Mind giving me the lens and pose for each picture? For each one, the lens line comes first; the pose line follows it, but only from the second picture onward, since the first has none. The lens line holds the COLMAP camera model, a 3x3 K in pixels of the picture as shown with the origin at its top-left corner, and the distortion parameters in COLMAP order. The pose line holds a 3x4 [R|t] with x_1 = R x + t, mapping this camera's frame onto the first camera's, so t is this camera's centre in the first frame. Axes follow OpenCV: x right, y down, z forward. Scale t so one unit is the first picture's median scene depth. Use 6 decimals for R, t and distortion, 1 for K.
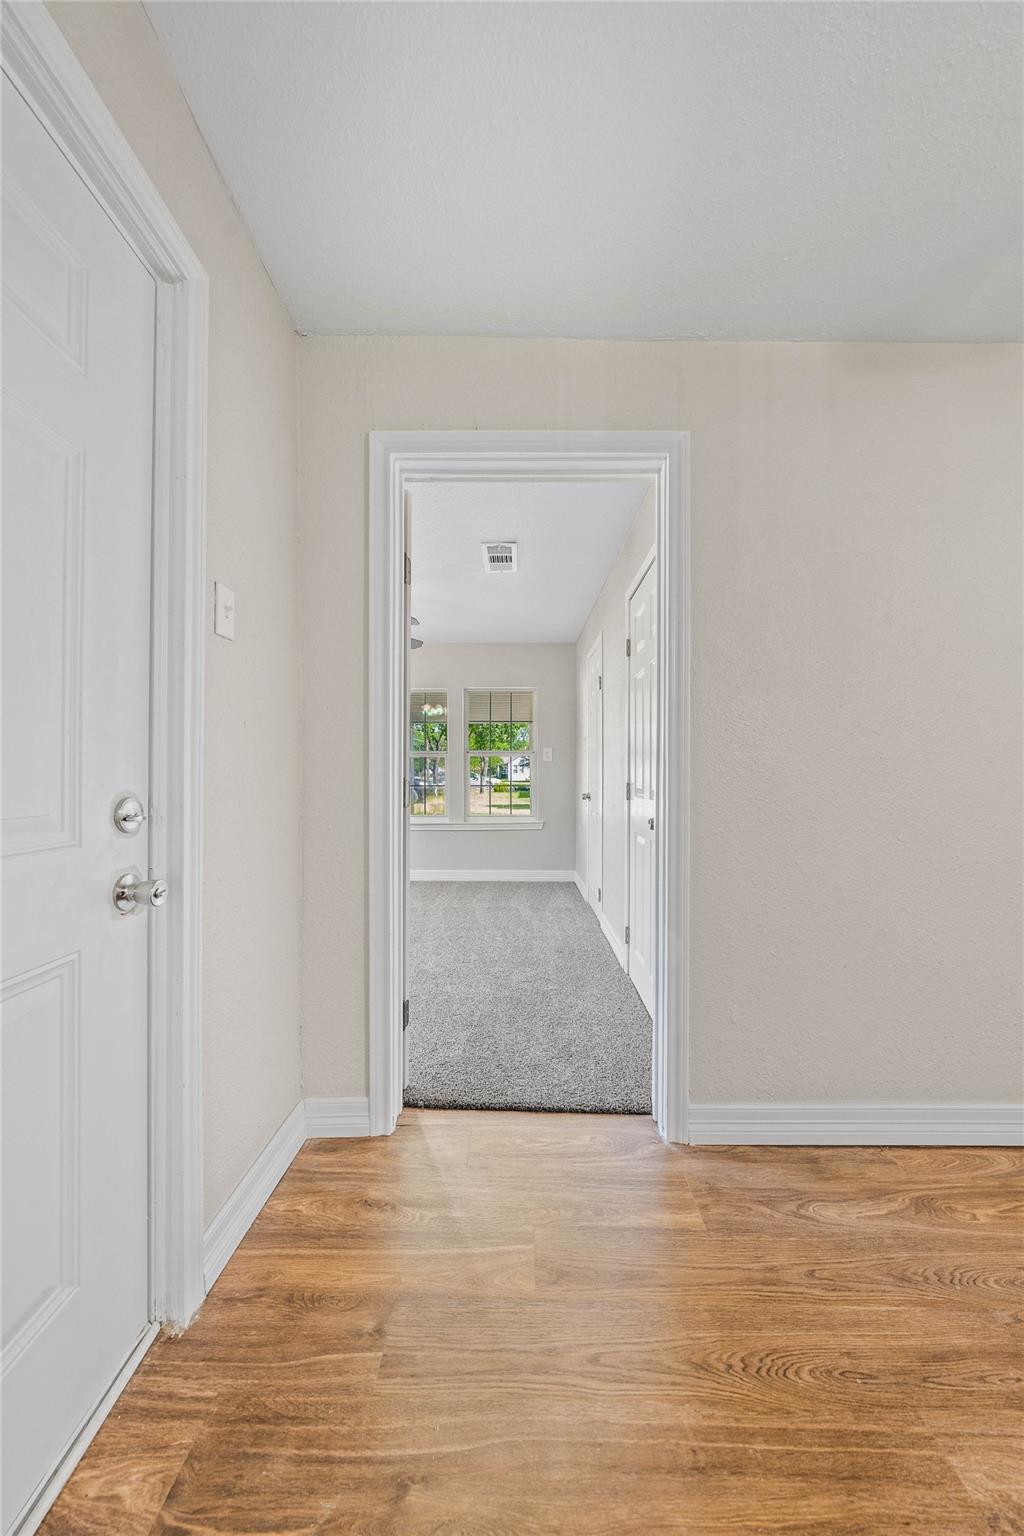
lens RADIAL K [[513.3, 0, 512.0], [0, 513.3, 768.0], [0, 0, 1]] dist [0.043533, -0.000019]
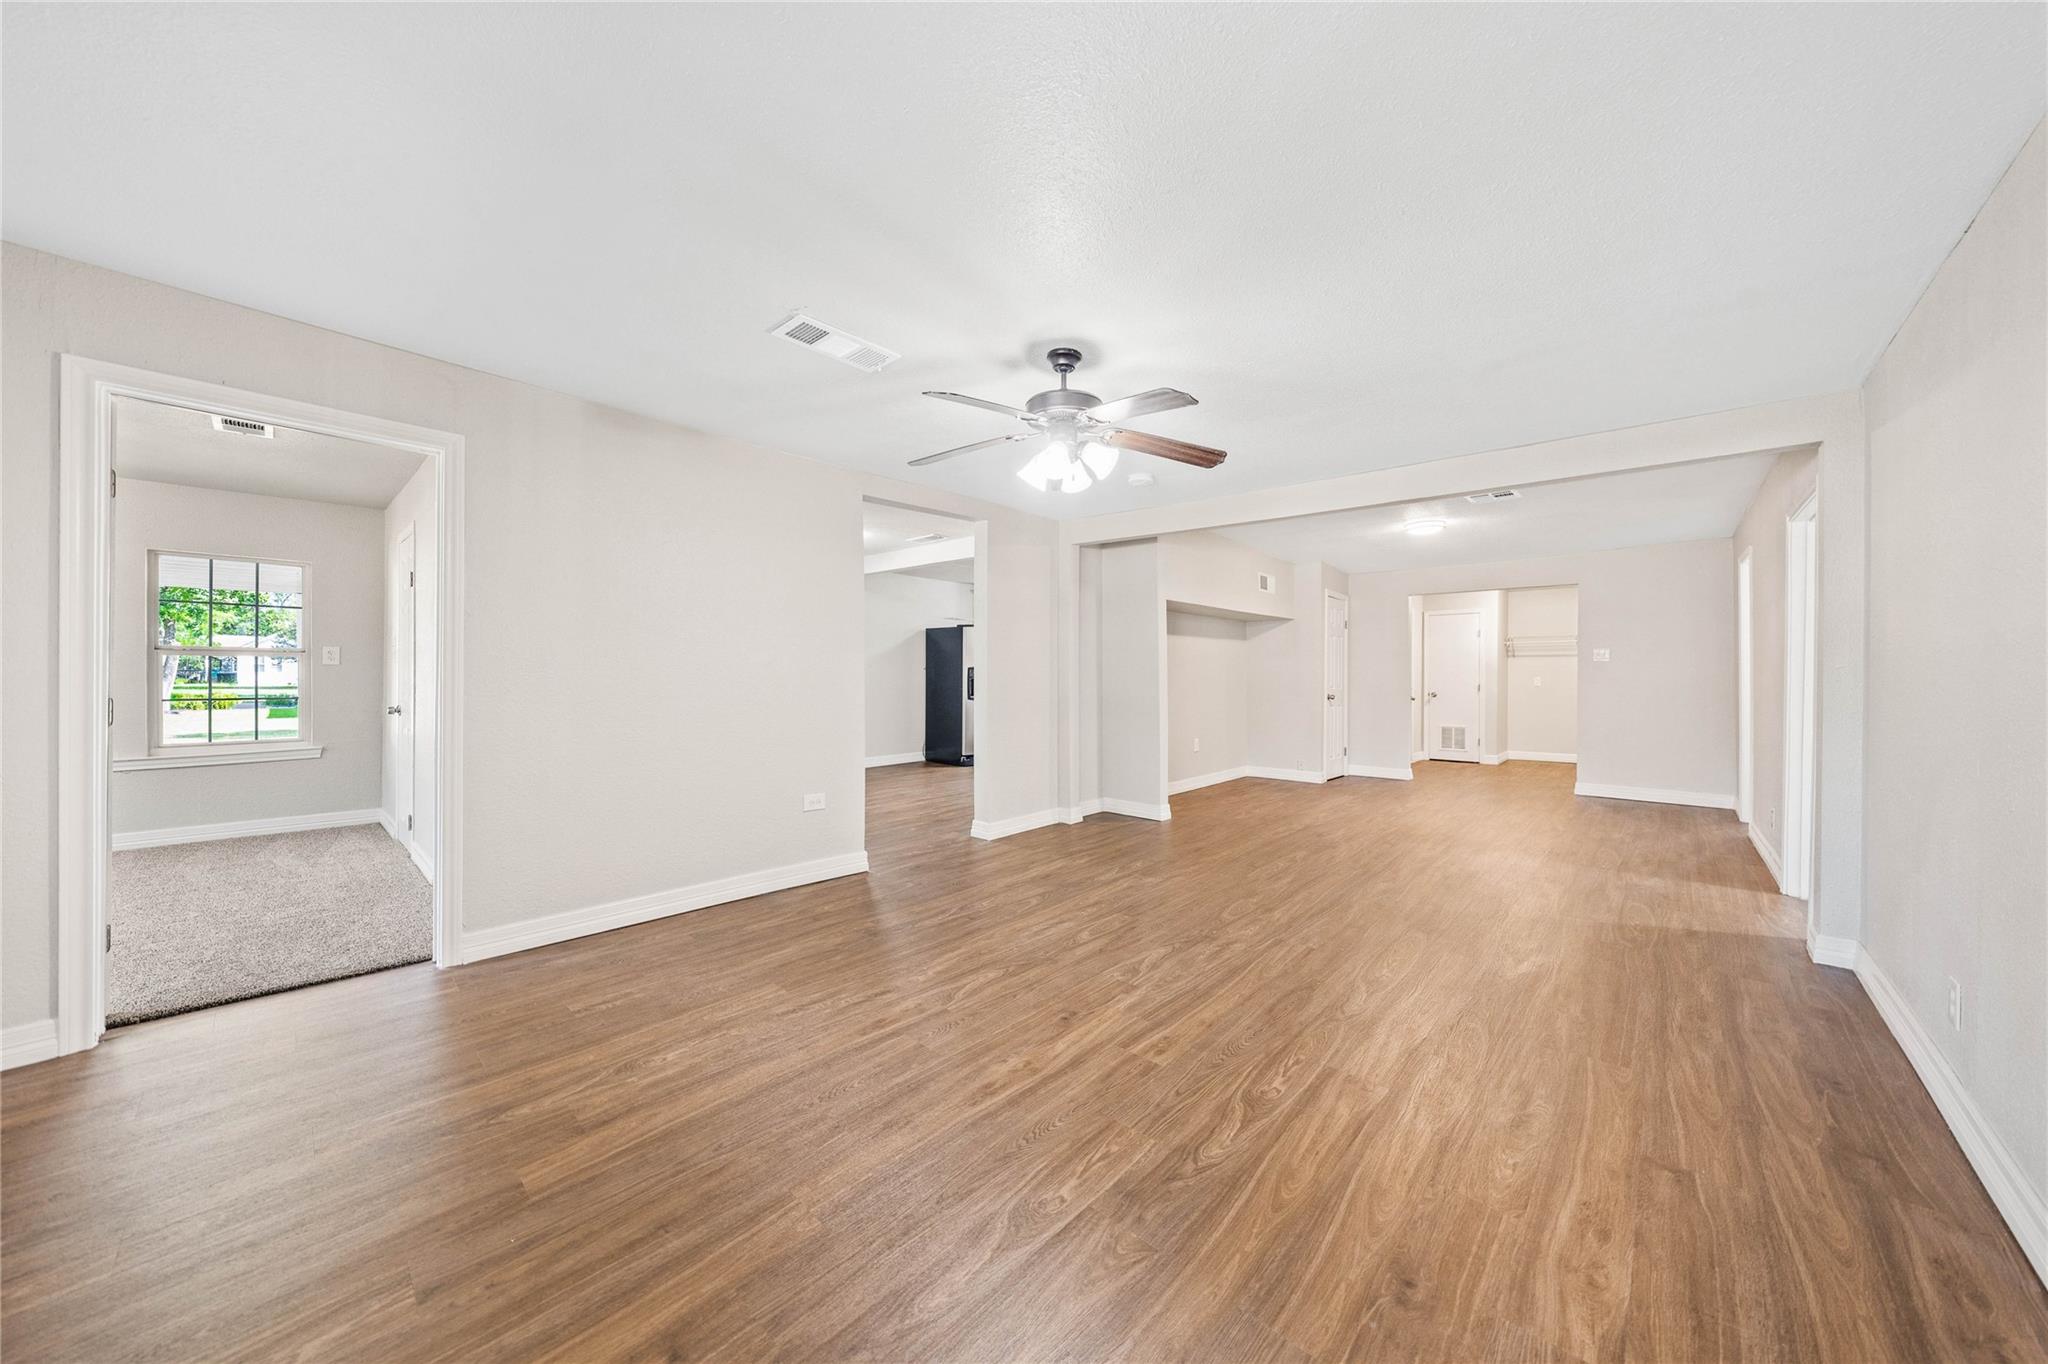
lens RADIAL K [[702.1, 0, 1027.8], [0, 702.1, 680.2], [0, 0, 1]] dist [-0.001285, -0.000238]
pose [[0.668202, -0.002603, 0.743975, -0.011021], [-0.012213, 0.999821, 0.014467, -0.019607], [-0.743879, -0.018753, 0.668051, -0.464716]]
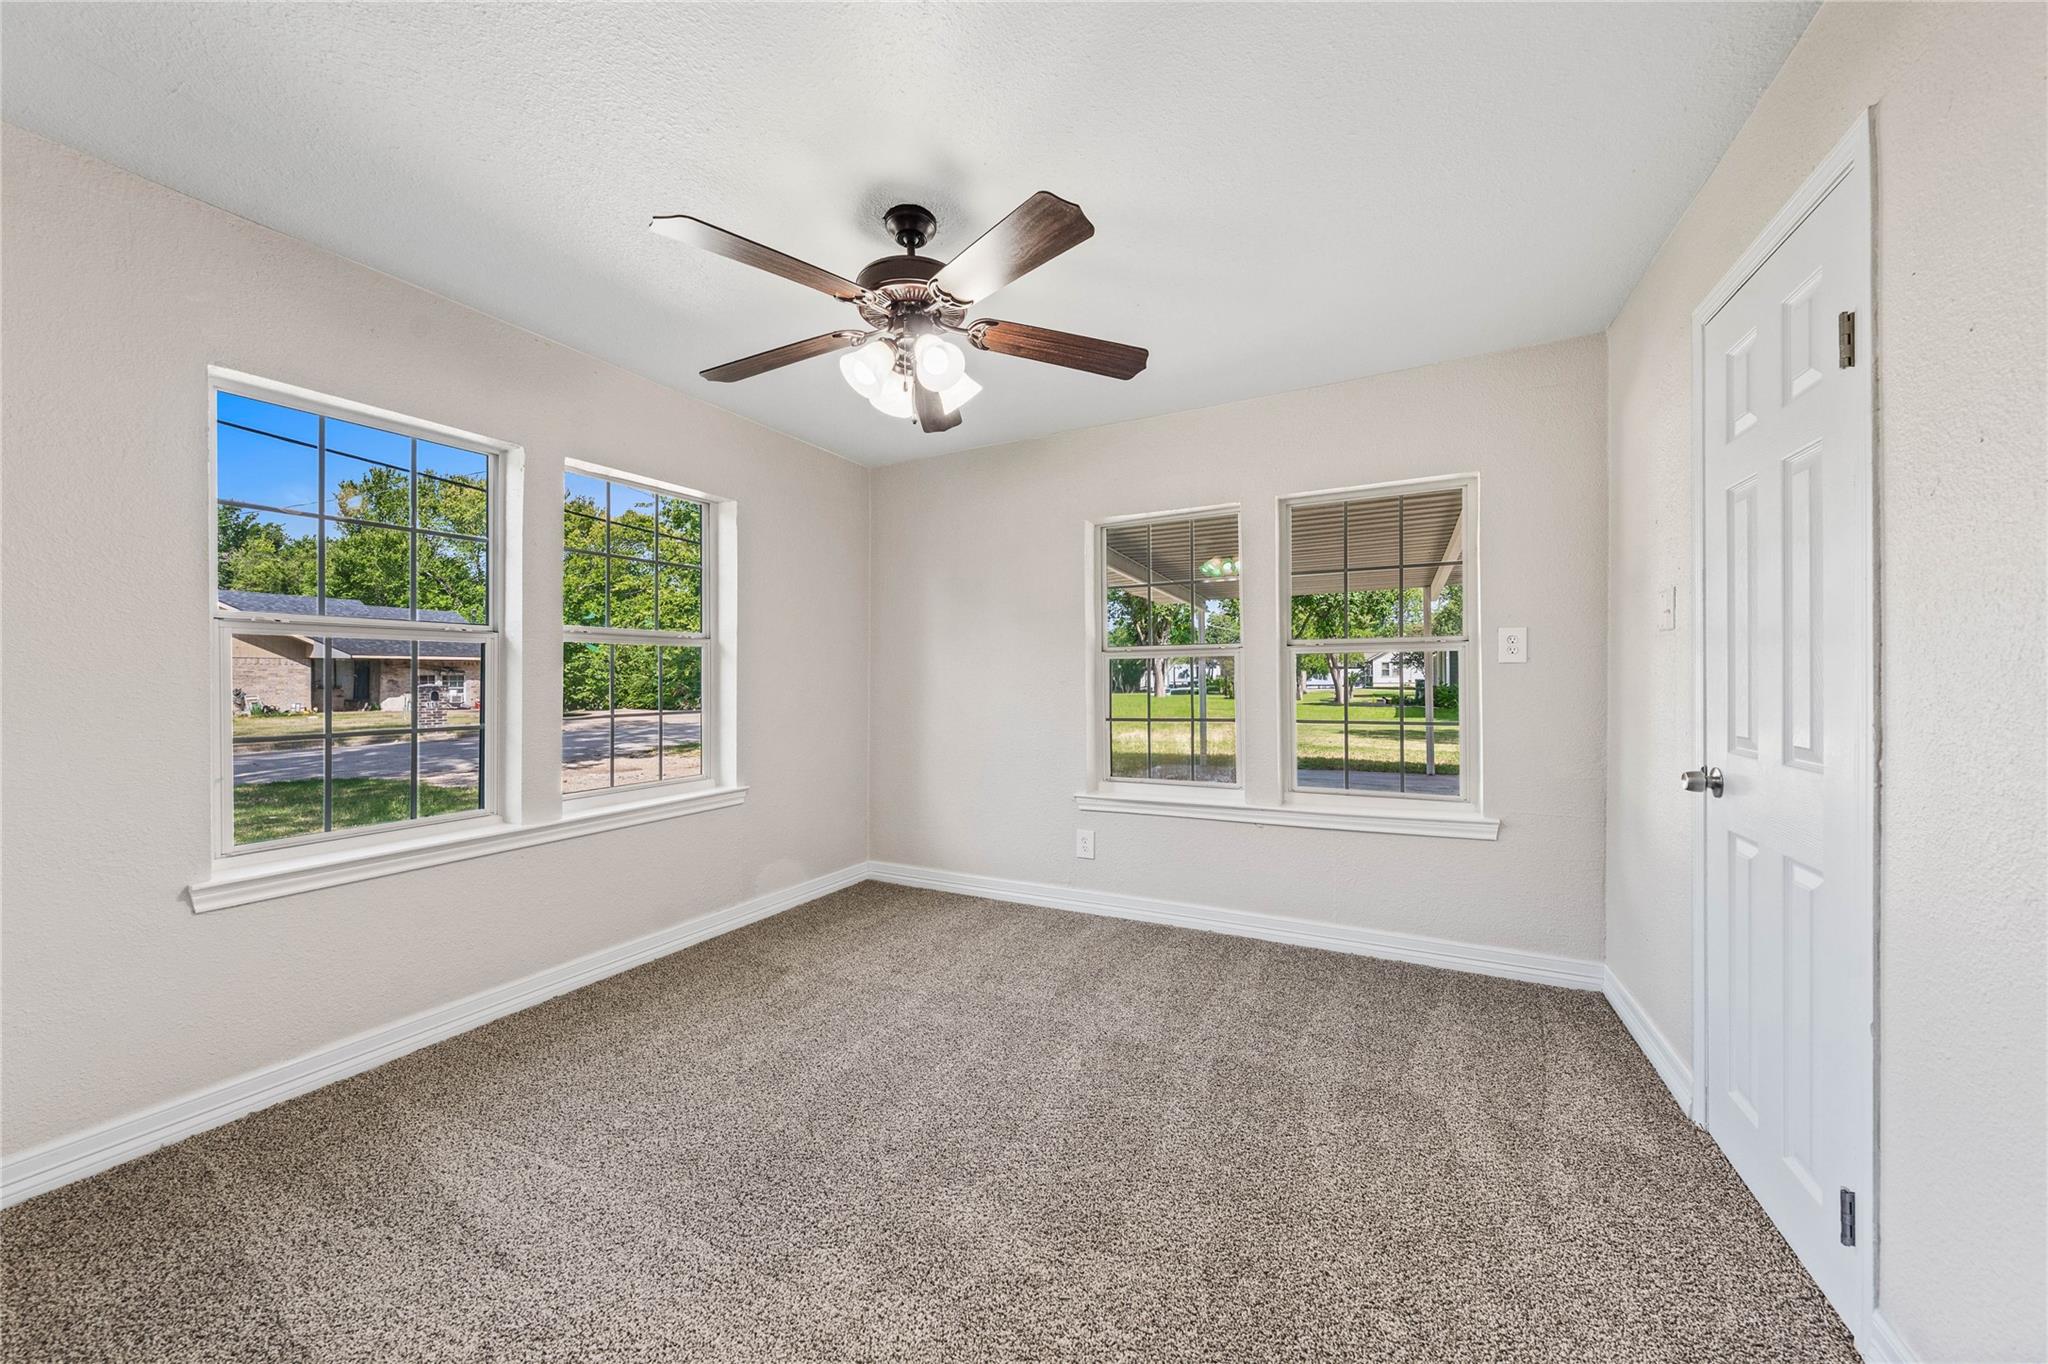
lens RADIAL K [[688.5, 0, 1027.2], [0, 688.5, 674.2], [0, 0, 1]] dist [-0.001312, 0.000004]
pose [[0.890969, -0.005401, -0.454031, -0.021824], [0.009109, 0.999941, 0.005980, -0.012719], [0.453972, -0.009464, 0.890966, 0.441459]]
